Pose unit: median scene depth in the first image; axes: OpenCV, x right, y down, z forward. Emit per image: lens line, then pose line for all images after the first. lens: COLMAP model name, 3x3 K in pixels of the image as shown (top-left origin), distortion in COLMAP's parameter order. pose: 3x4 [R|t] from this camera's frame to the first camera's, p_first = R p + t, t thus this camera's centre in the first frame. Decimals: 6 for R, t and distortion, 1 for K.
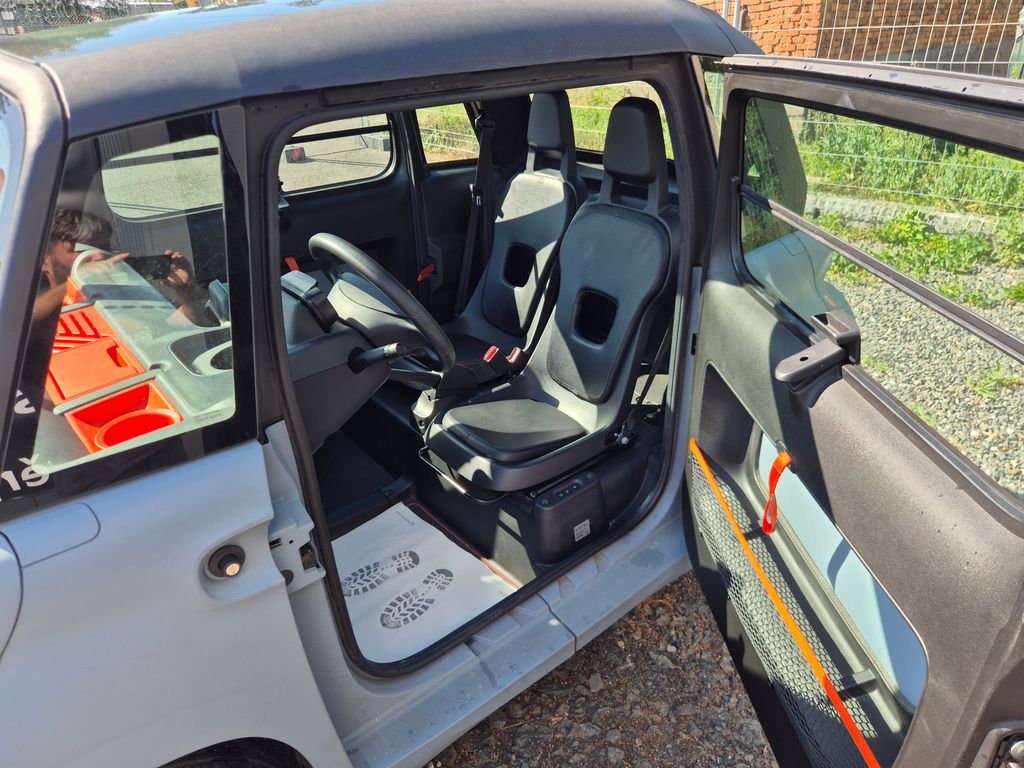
lens RADIAL K [[694.3, 0, 512.0], [0, 694.3, 384.0], [0, 0, 1]] dist [0.051234, -0.051579]
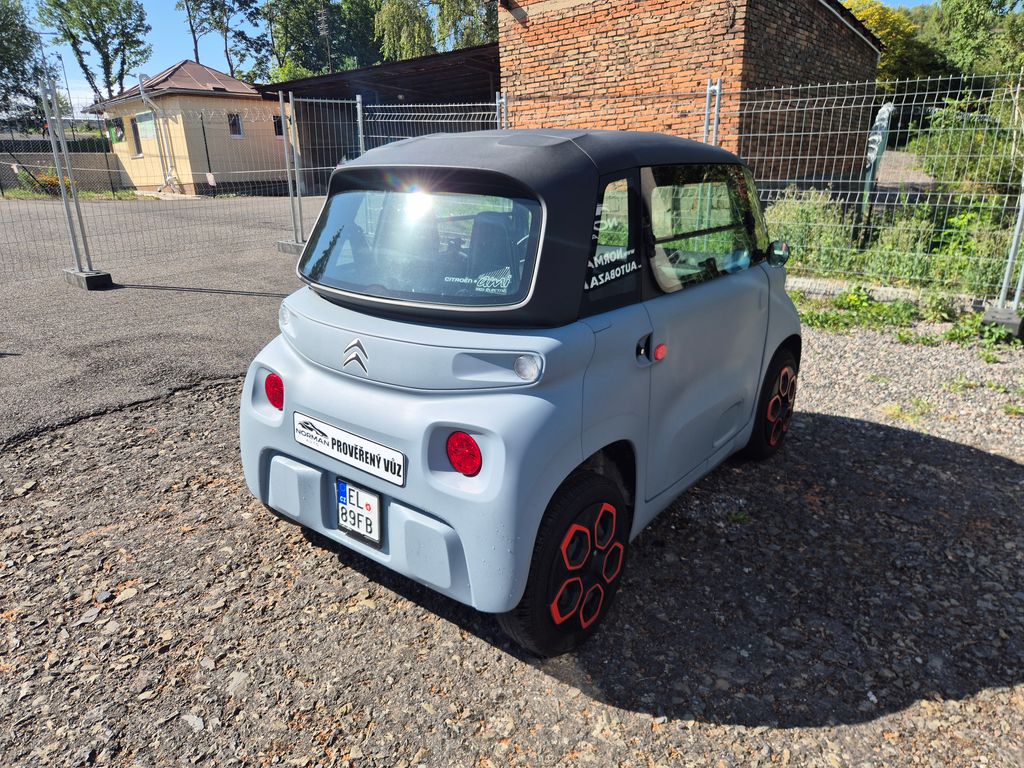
lens RADIAL K [[694.3, 0, 512.0], [0, 694.3, 384.0], [0, 0, 1]] dist [0.051234, -0.051579]
pose [[0.987332, -0.019806, 0.157430, -0.325068], [0.043242, 0.988210, -0.146871, 0.117566], [-0.152665, 0.151818, 0.976547, -0.199740]]
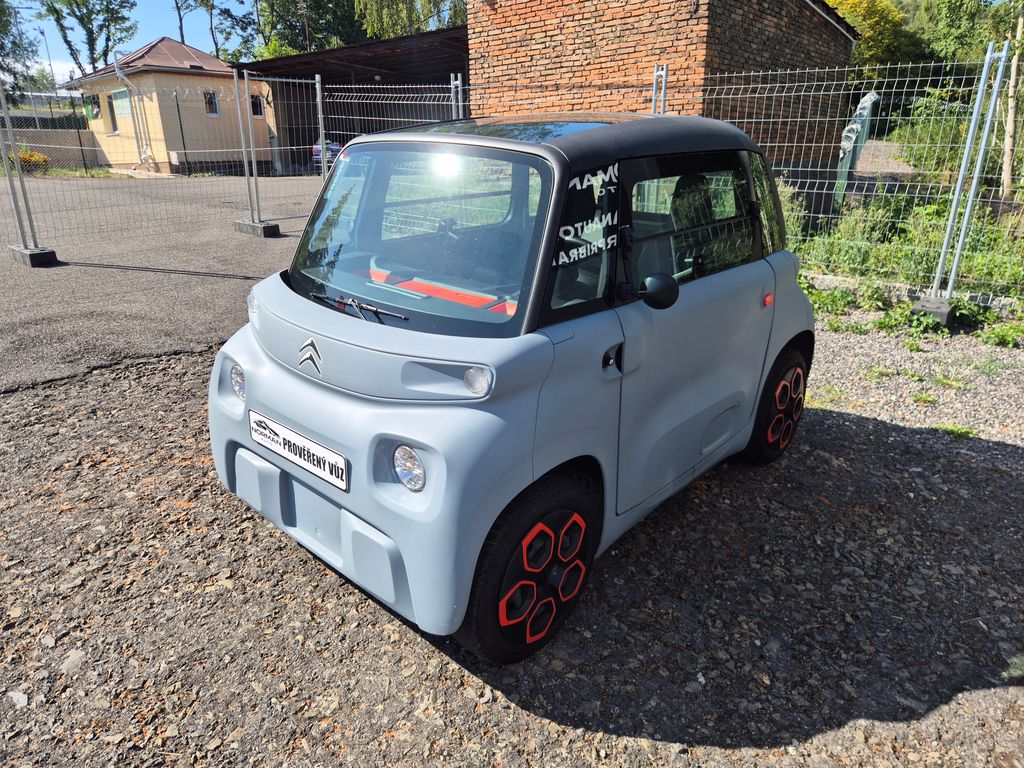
lens RADIAL K [[684.4, 0, 512.0], [0, 684.4, 384.0], [0, 0, 1]] dist [0.051679, -0.046115]
pose [[0.986178, -0.011910, 0.165261, -0.220386], [0.032437, 0.991991, -0.122070, 0.120407], [-0.162484, 0.125743, 0.978666, -0.209976]]
